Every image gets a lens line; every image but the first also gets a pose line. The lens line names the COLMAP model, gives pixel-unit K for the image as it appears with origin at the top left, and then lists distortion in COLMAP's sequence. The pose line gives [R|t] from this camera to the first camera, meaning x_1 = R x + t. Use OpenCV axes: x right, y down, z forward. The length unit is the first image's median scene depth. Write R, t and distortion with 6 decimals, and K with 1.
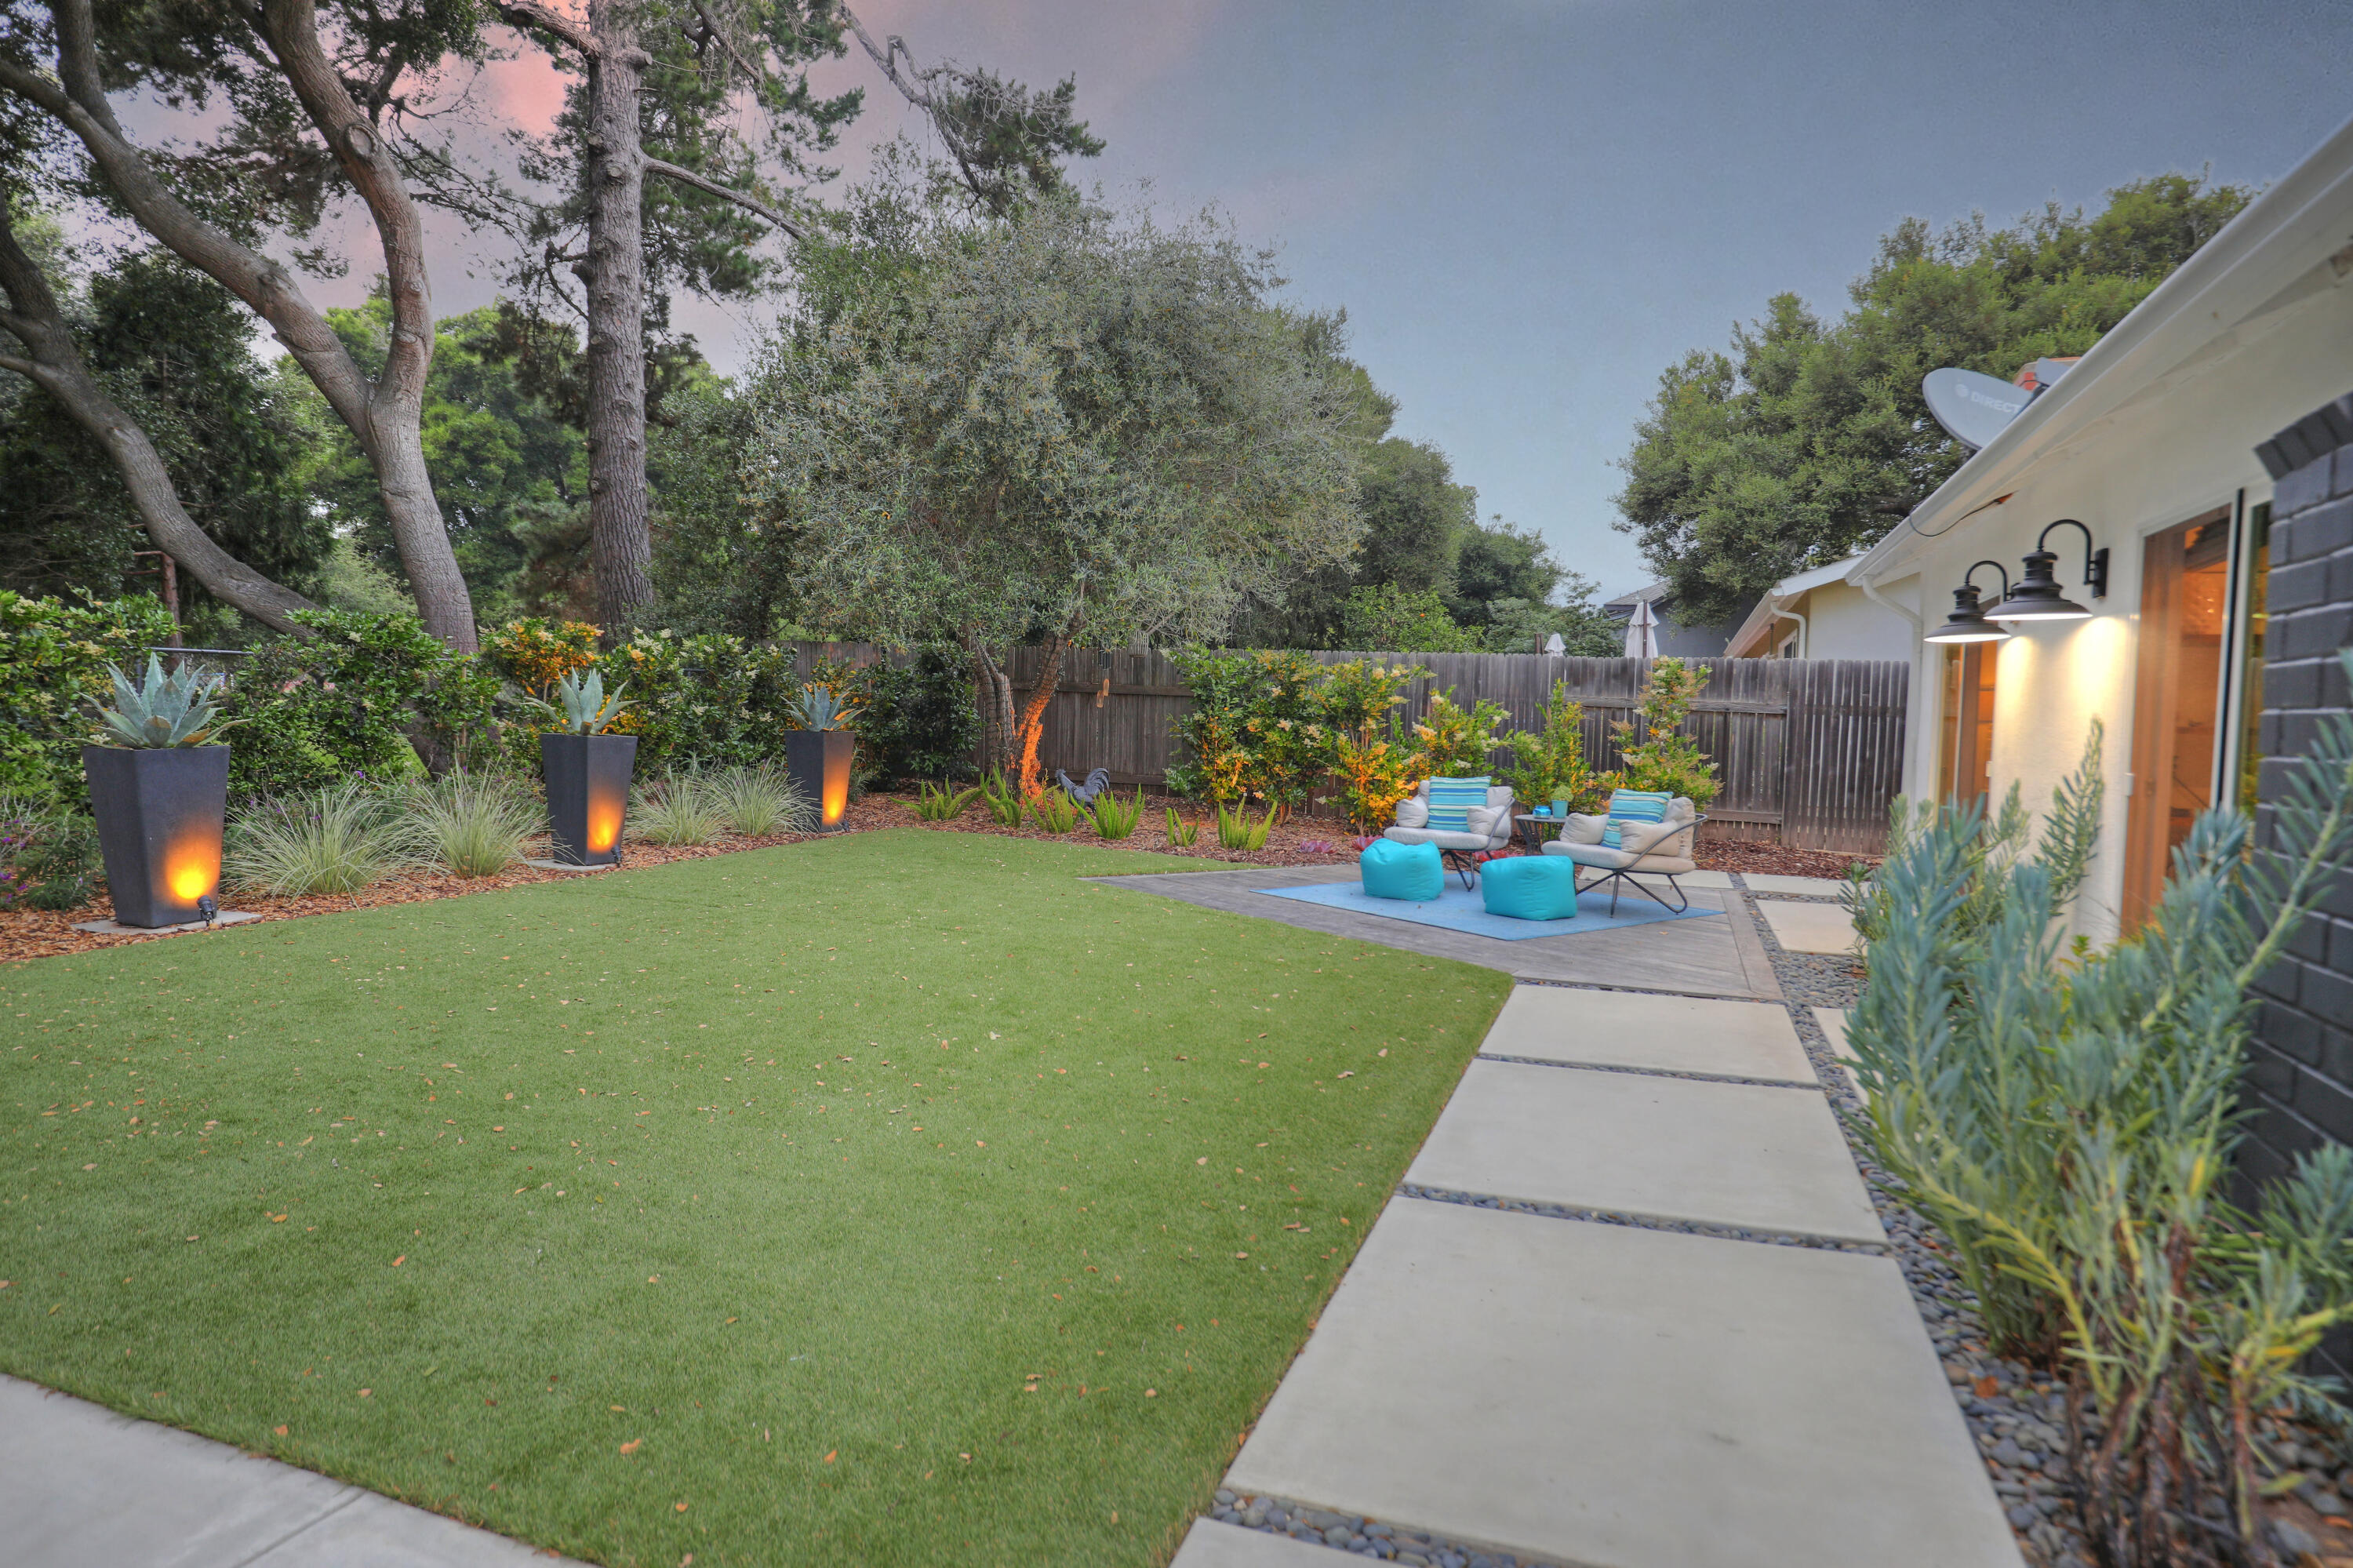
lens RADIAL K [[1291.0, 0, 1164.2], [0, 1291.0, 795.1], [0, 0, 1]] dist [-0.023197, -0.000340]
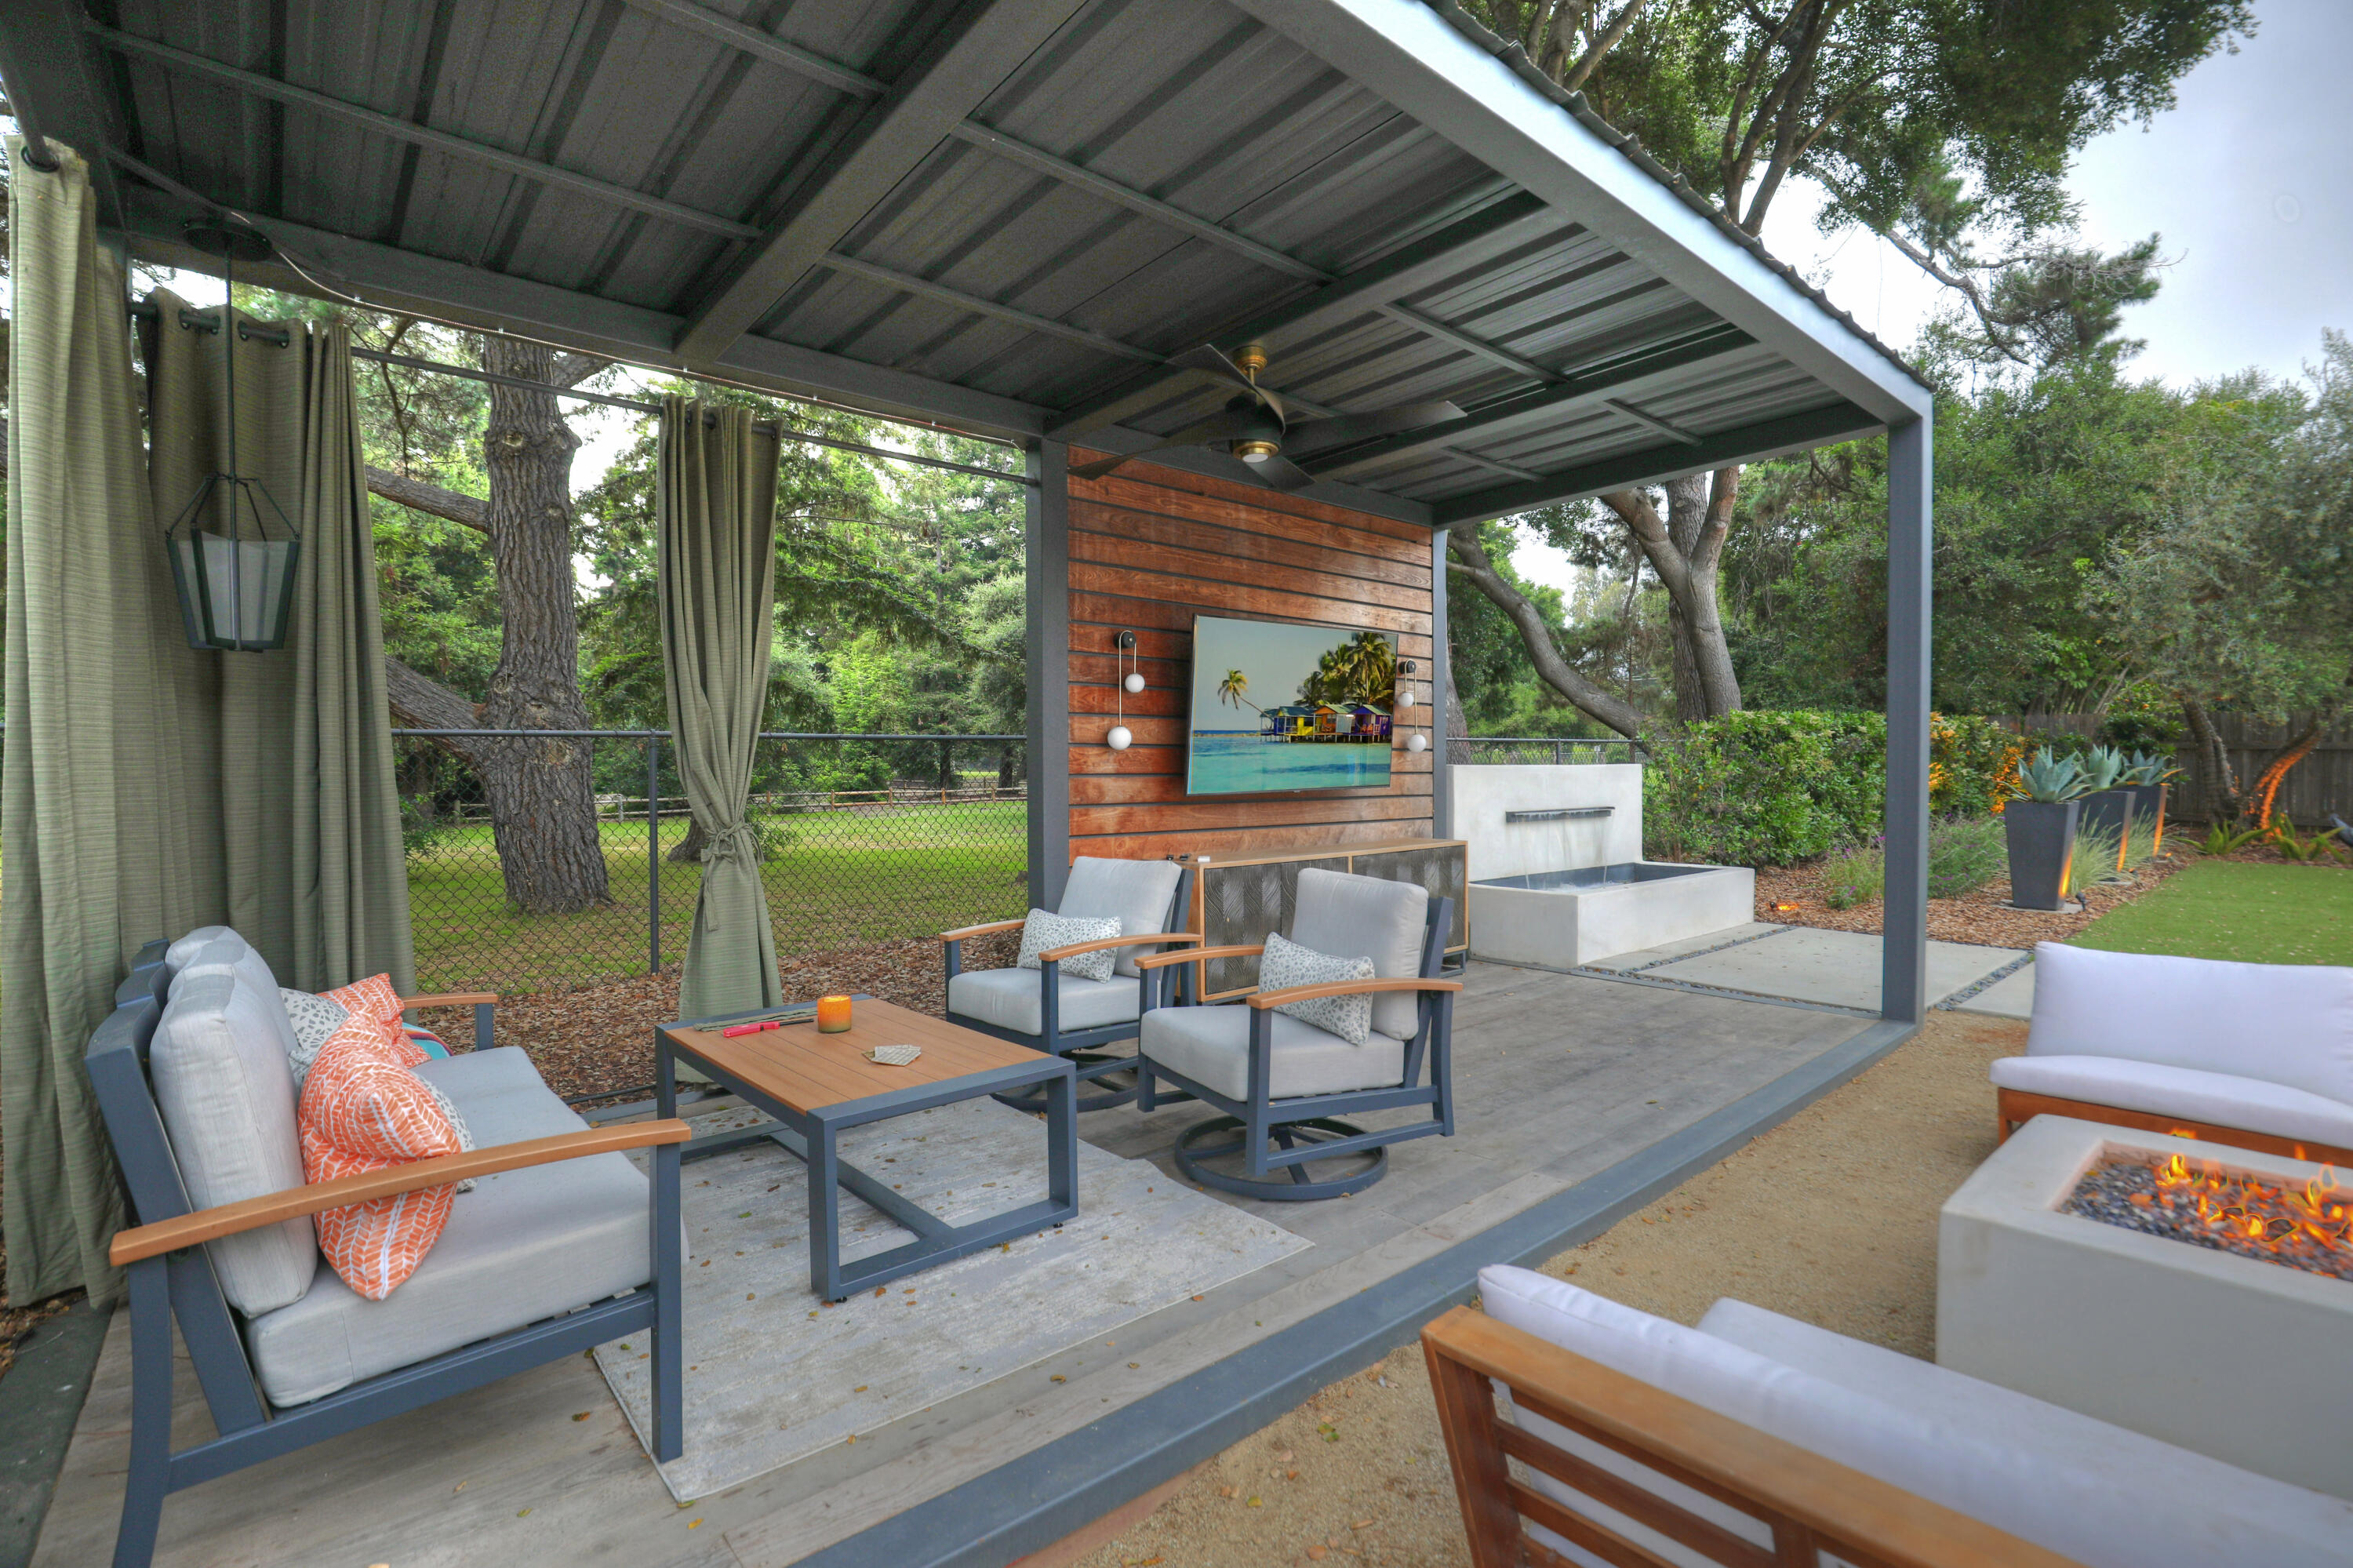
lens RADIAL K [[1087.9, 0, 1177.8], [0, 1087.9, 788.3], [0, 0, 1]] dist [-0.031351, 0.003397]
pose [[0.882035, -0.015996, -0.470913, -0.260023], [-0.005331, 0.999021, -0.043920, 0.002459], [0.471154, 0.041249, 0.881086, -0.177468]]
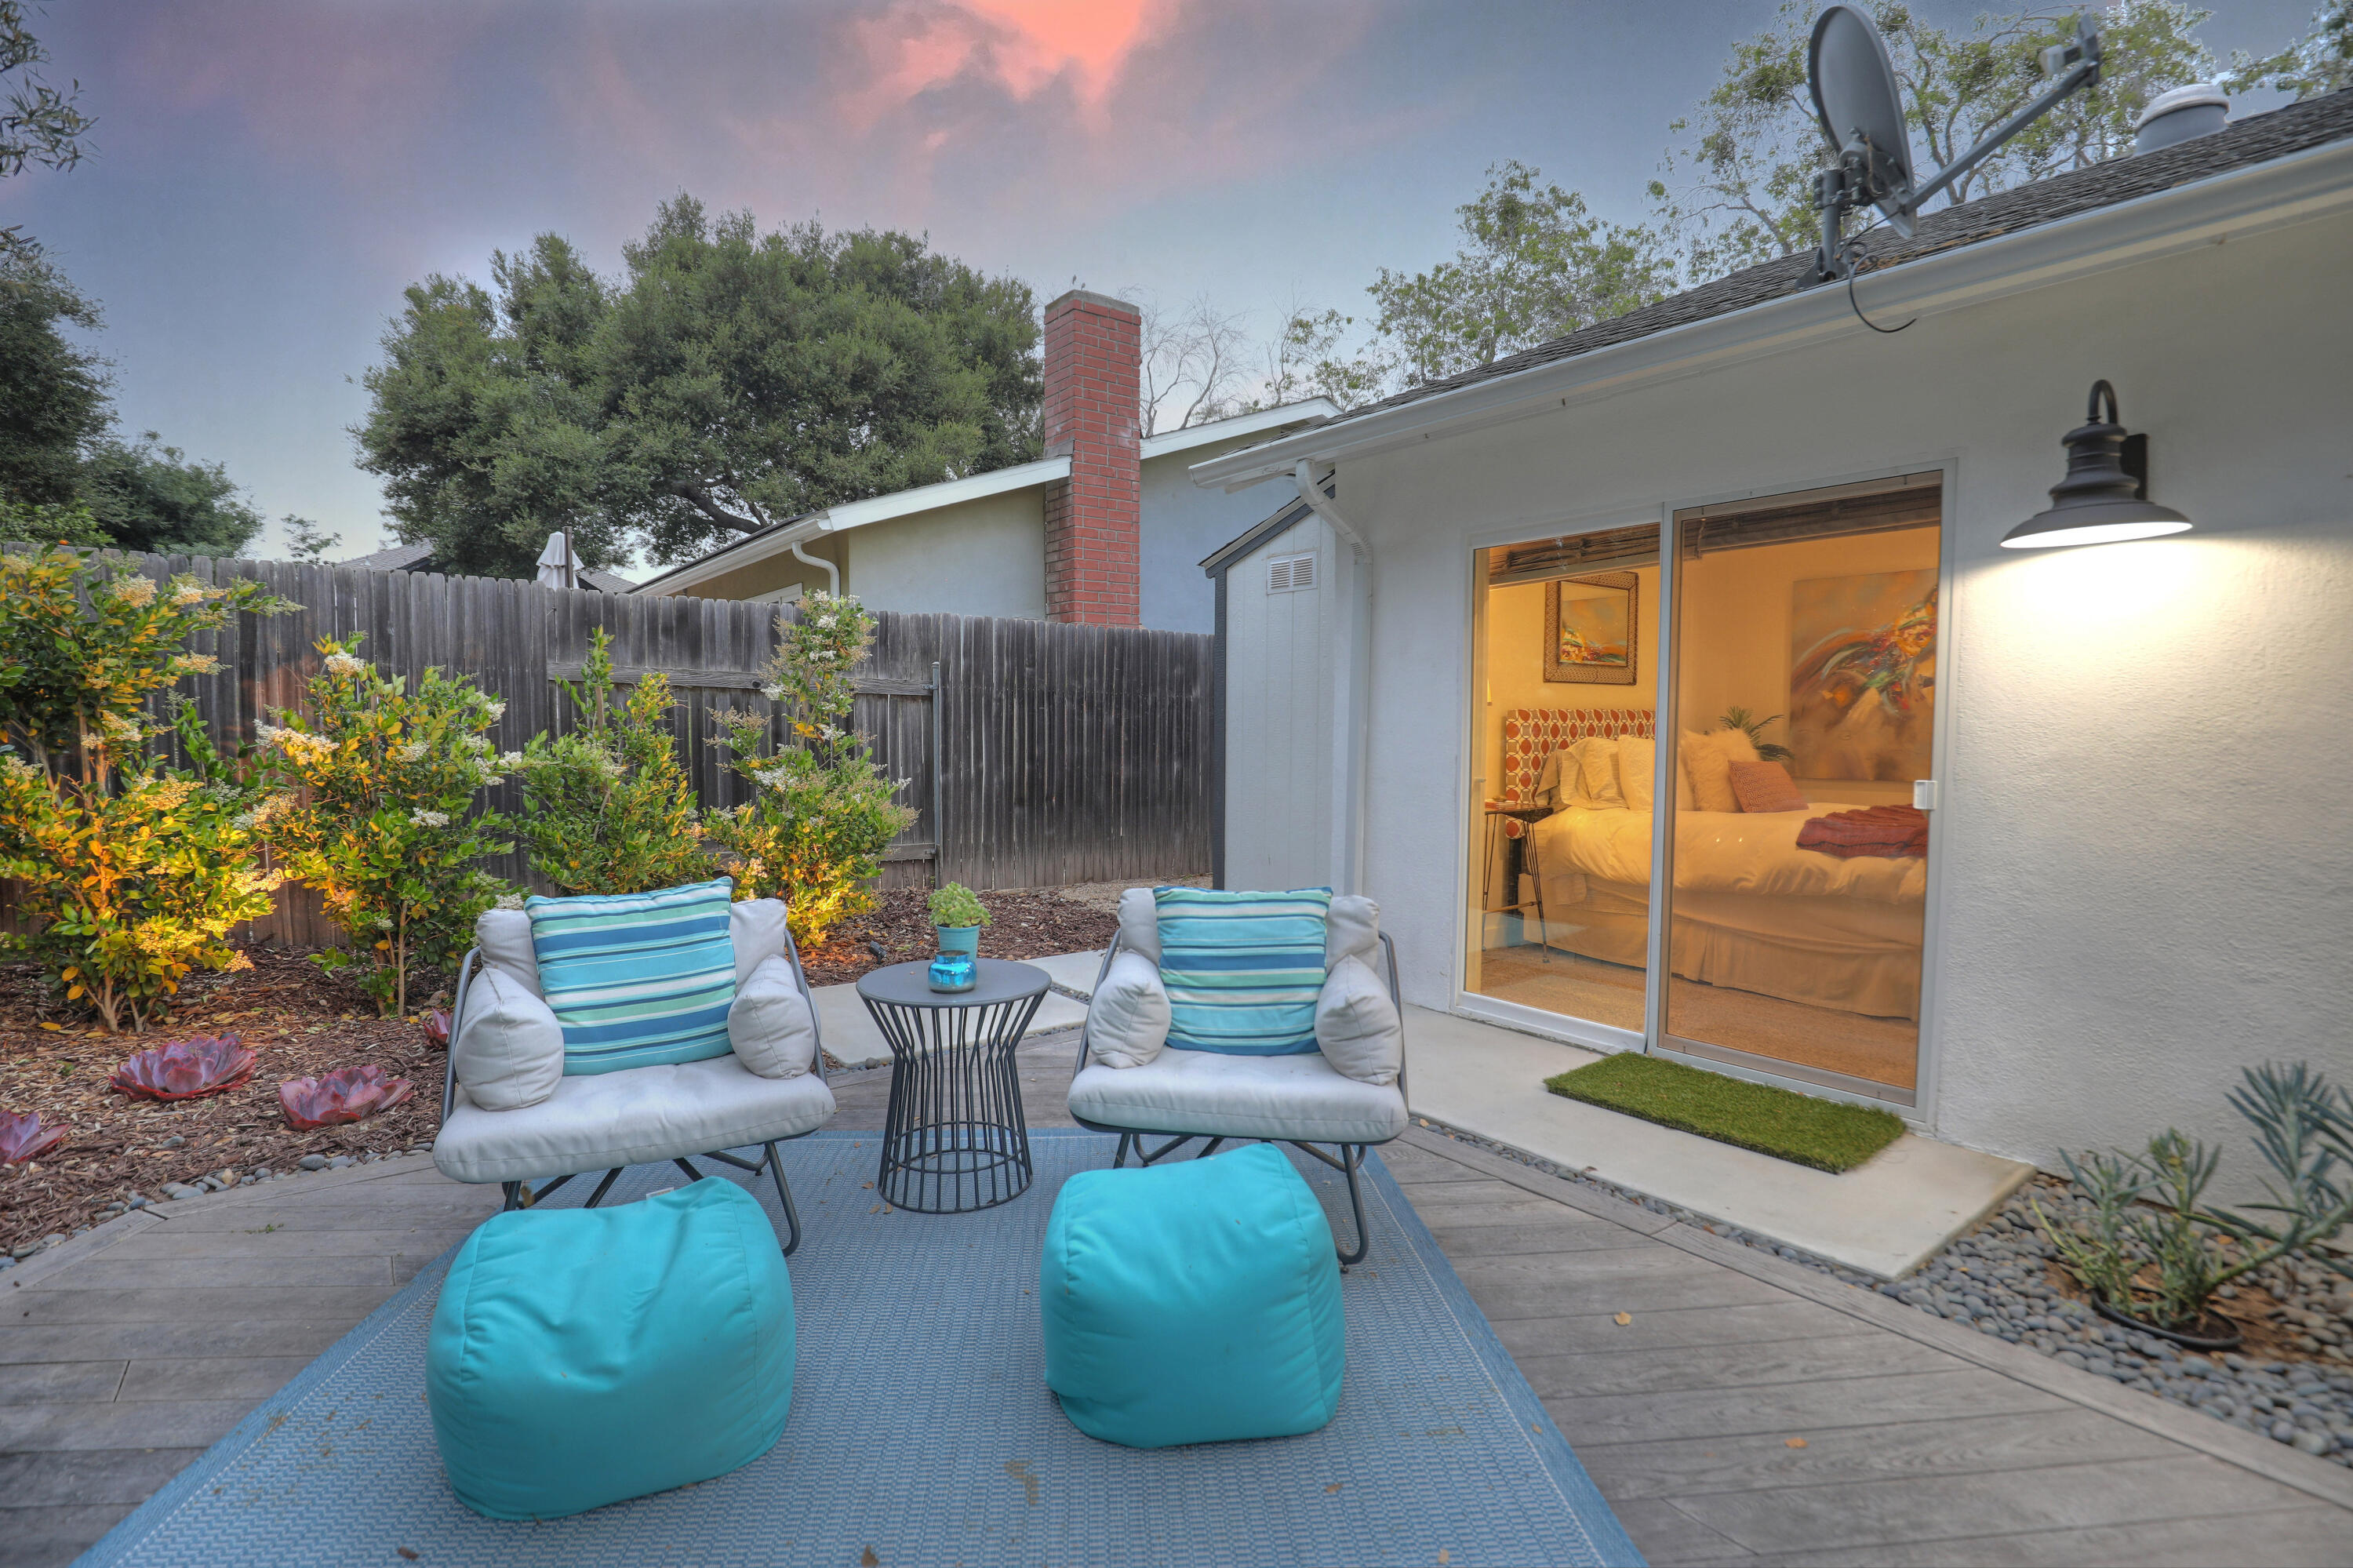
lens RADIAL K [[1140.5, 0, 1179.4], [0, 1140.5, 784.4], [0, 0, 1]] dist [-0.009595, -0.000866]
pose [[0.534068, -0.067930, 0.842708, 0.021588], [0.058150, 0.997358, 0.043544, -0.015923], [-0.843439, 0.025748, 0.536607, 0.255130]]
